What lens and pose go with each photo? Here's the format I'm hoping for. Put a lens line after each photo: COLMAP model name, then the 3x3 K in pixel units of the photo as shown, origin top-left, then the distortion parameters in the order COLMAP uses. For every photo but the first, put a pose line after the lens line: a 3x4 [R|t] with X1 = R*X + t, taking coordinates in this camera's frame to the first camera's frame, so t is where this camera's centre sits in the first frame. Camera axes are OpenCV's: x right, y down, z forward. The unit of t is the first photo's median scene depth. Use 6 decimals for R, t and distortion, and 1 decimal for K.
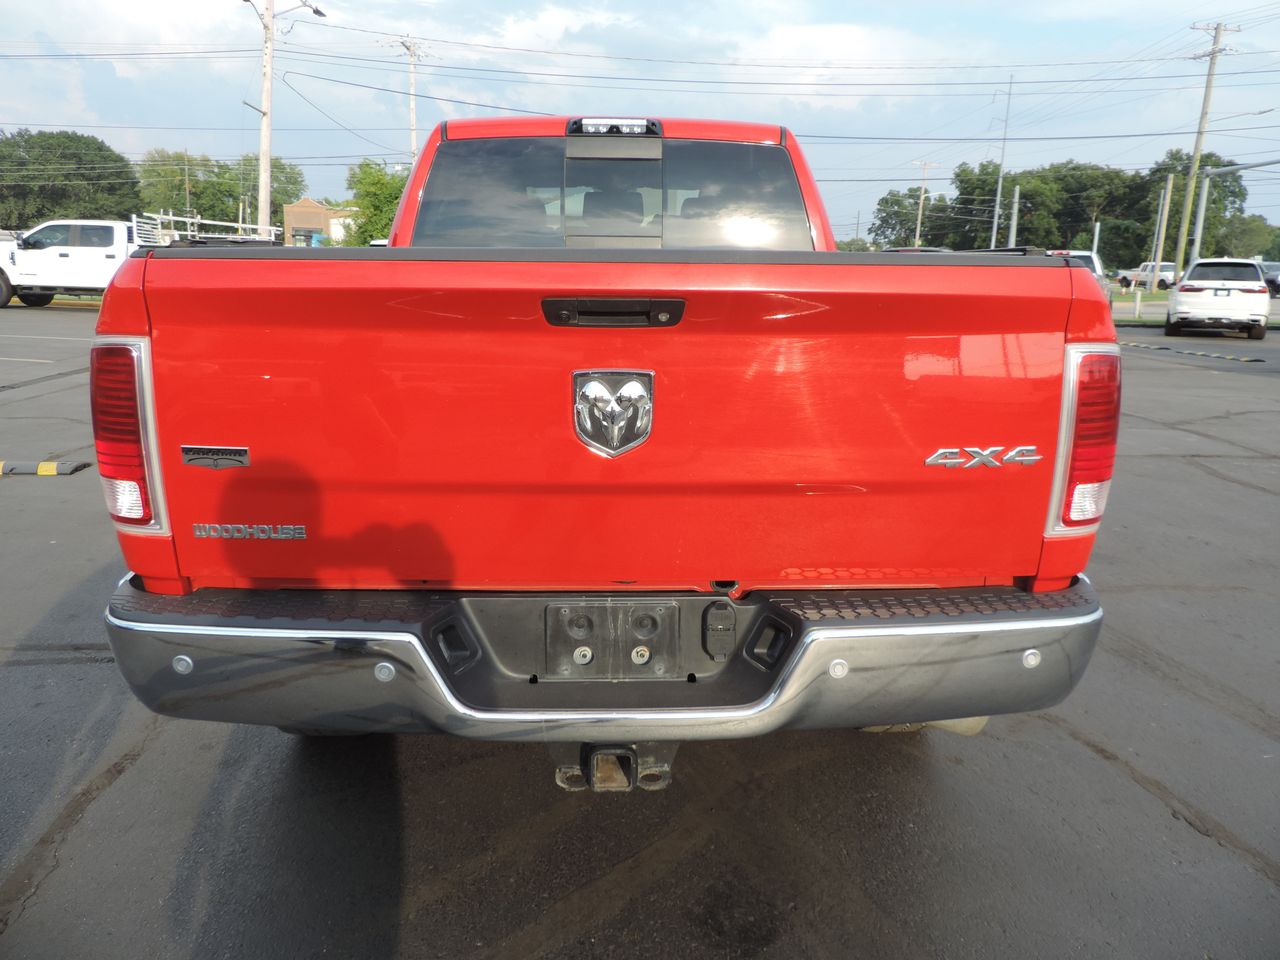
lens RADIAL K [[895.2, 0, 633.9], [0, 895.2, 467.4], [0, 0, 1]] dist [-0.024559, -0.004729]
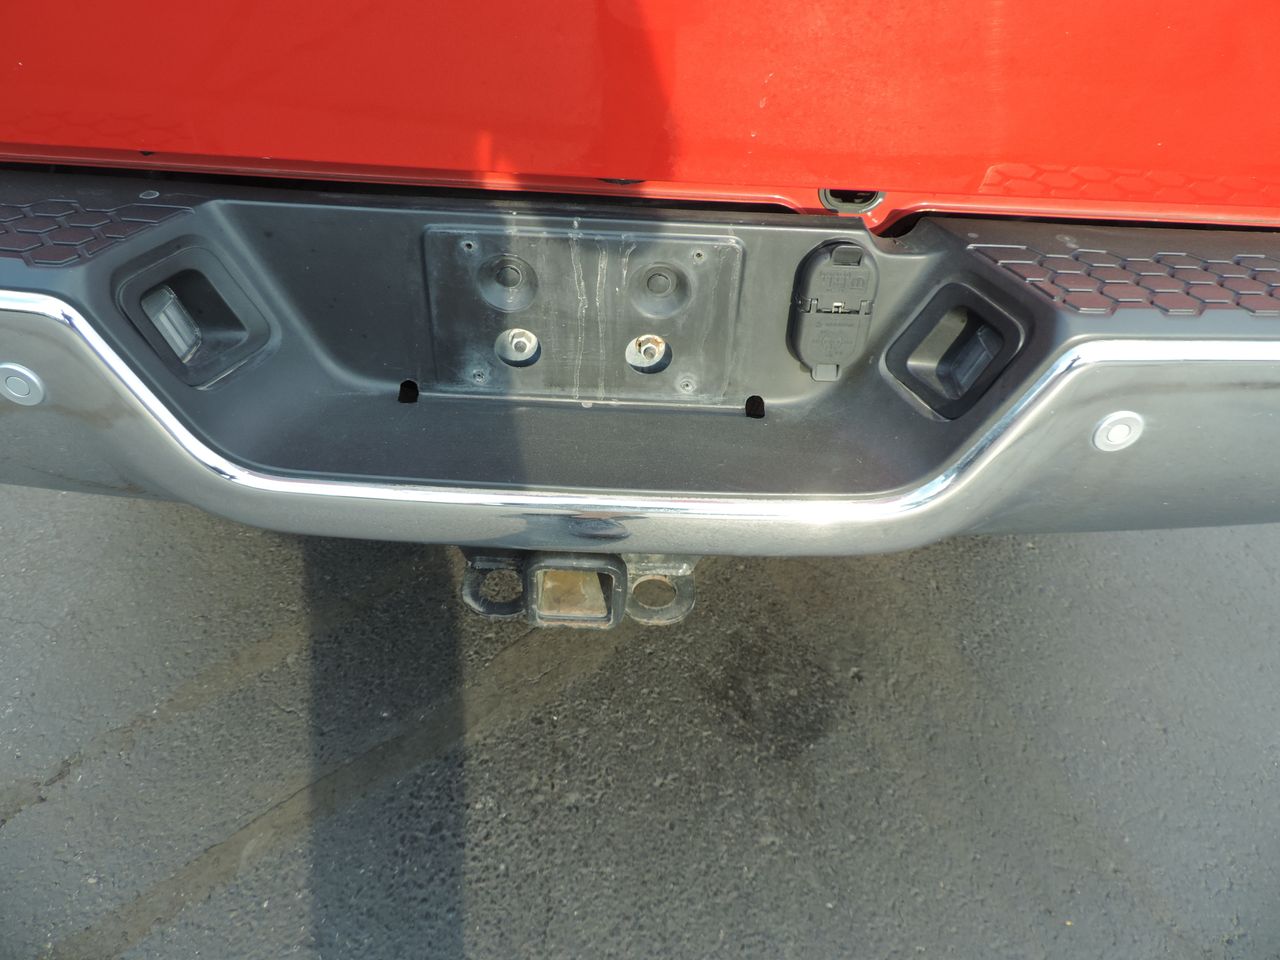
lens RADIAL K [[963.6, 0, 637.8], [0, 963.6, 478.8], [0, 0, 1]] dist [0.003169, -0.015341]
pose [[0.998565, 0.053519, 0.001880, 0.005808], [-0.048476, 0.888443, 0.456420, 0.047037], [0.022757, -0.455856, 0.889763, 0.539025]]
